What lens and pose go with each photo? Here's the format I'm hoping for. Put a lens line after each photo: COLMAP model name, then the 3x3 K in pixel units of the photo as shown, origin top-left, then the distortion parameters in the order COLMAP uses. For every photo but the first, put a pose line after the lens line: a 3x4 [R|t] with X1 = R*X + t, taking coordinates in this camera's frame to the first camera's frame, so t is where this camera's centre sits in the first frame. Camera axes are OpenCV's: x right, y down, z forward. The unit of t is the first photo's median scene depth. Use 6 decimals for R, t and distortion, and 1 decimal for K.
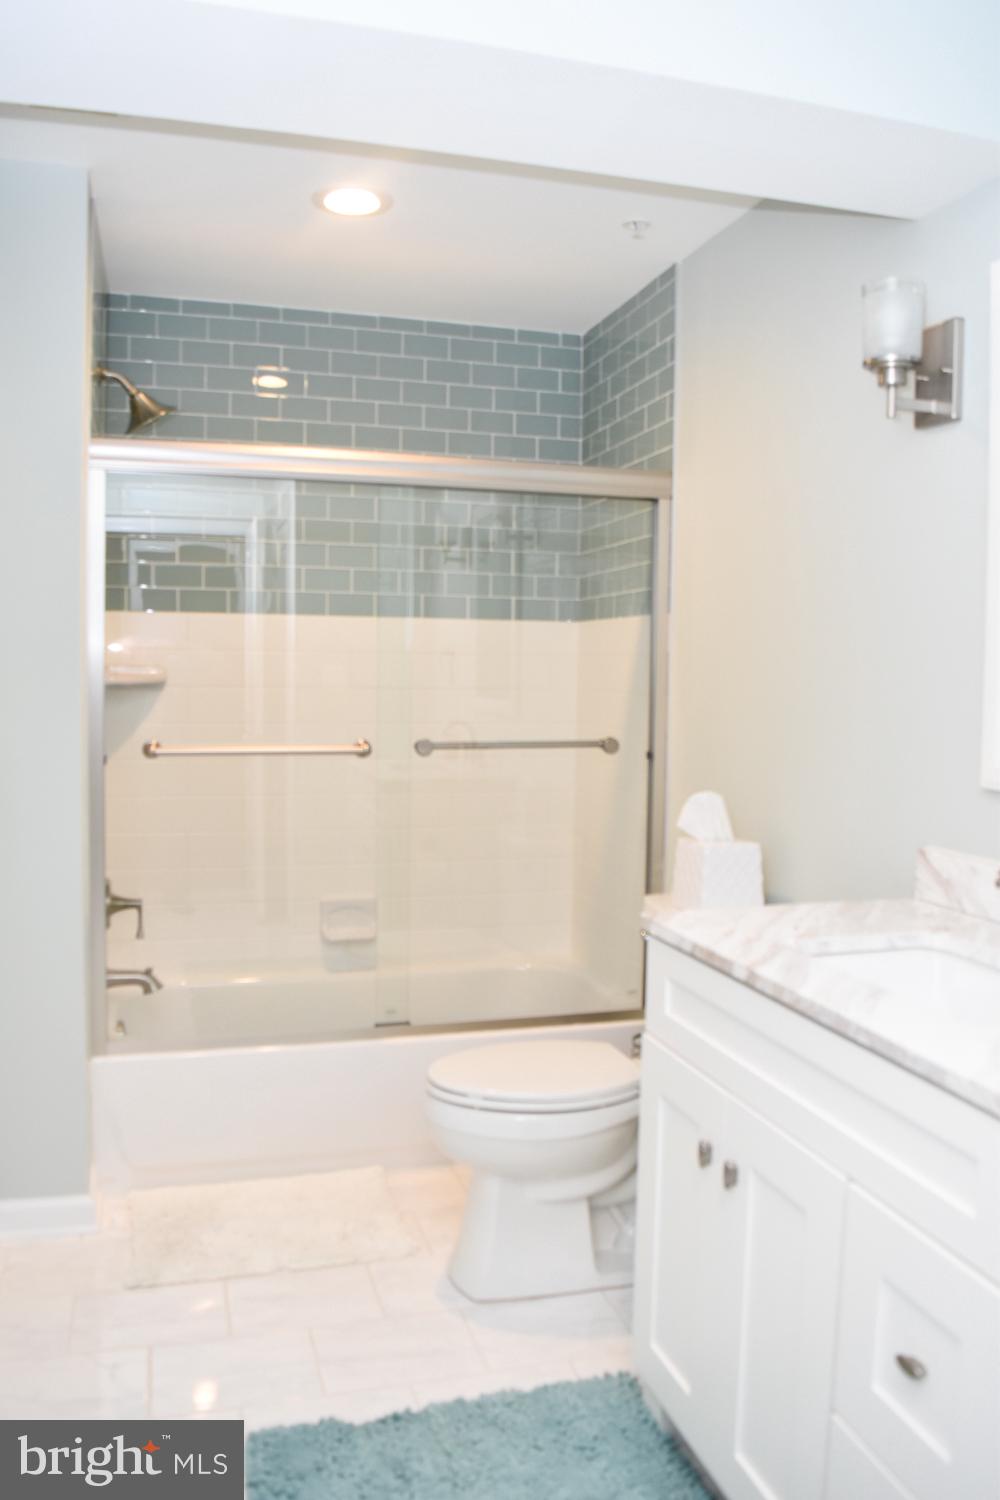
lens RADIAL K [[1180.2, 0, 497.6], [0, 1180.2, 746.7], [0, 0, 1]] dist [-0.088118, 0.009430]
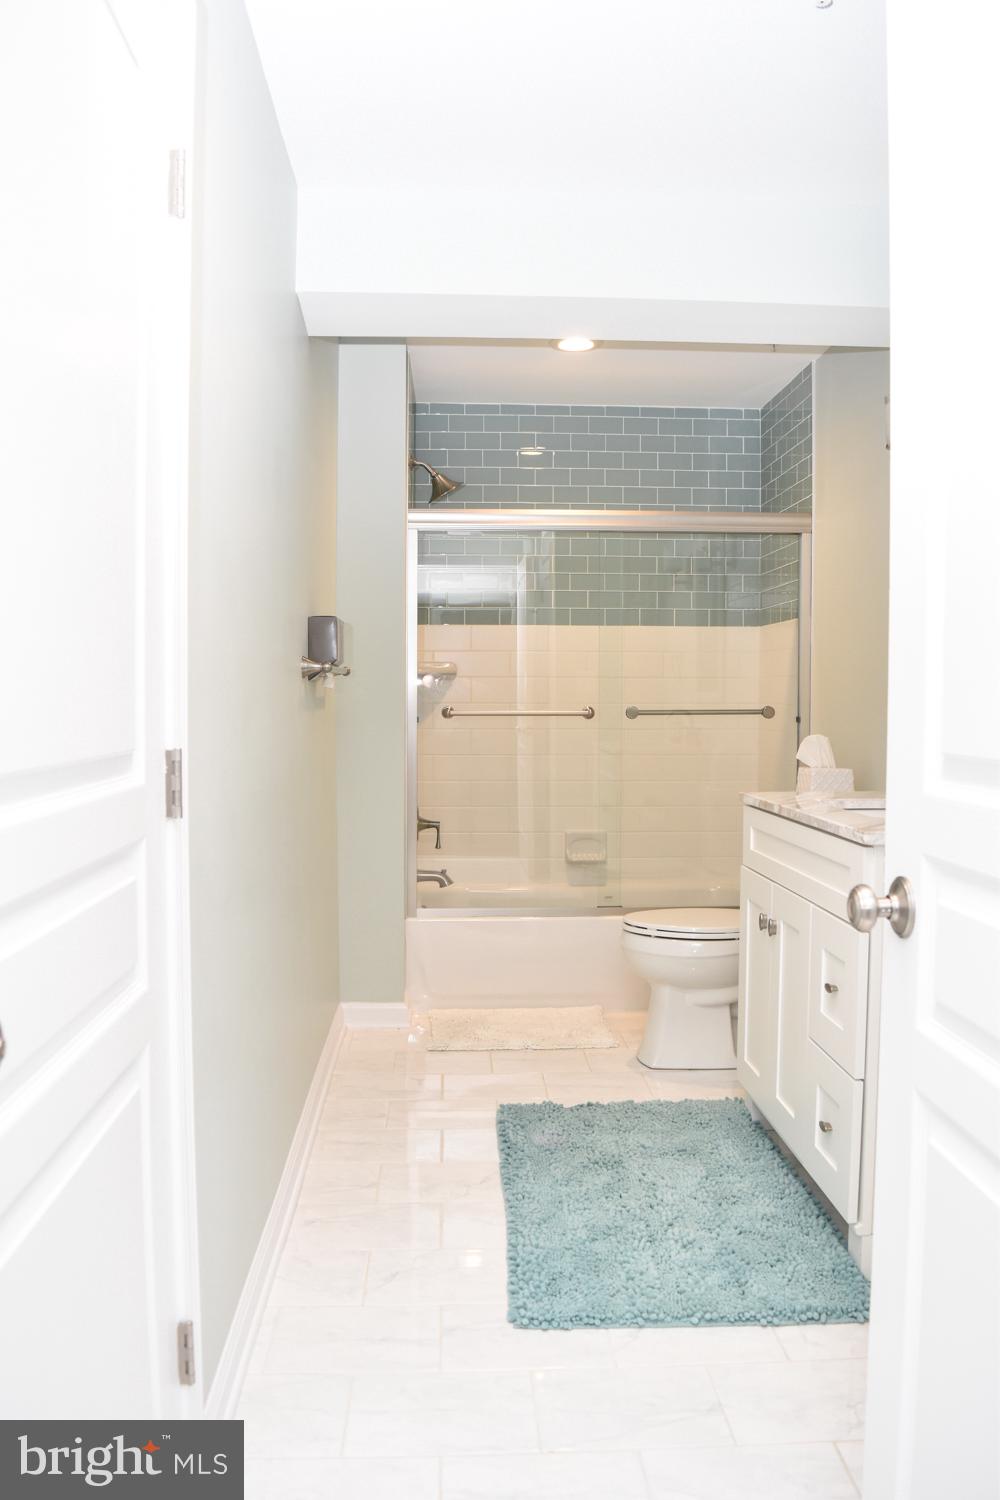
lens RADIAL K [[1180.2, 0, 504.1], [0, 1180.2, 751.9], [0, 0, 1]] dist [-0.088118, 0.009430]
pose [[0.973352, -0.002121, -0.229308, 0.109000], [-0.002434, 0.999805, -0.019580, 0.072686], [0.229305, 0.019616, 0.973157, -0.407070]]
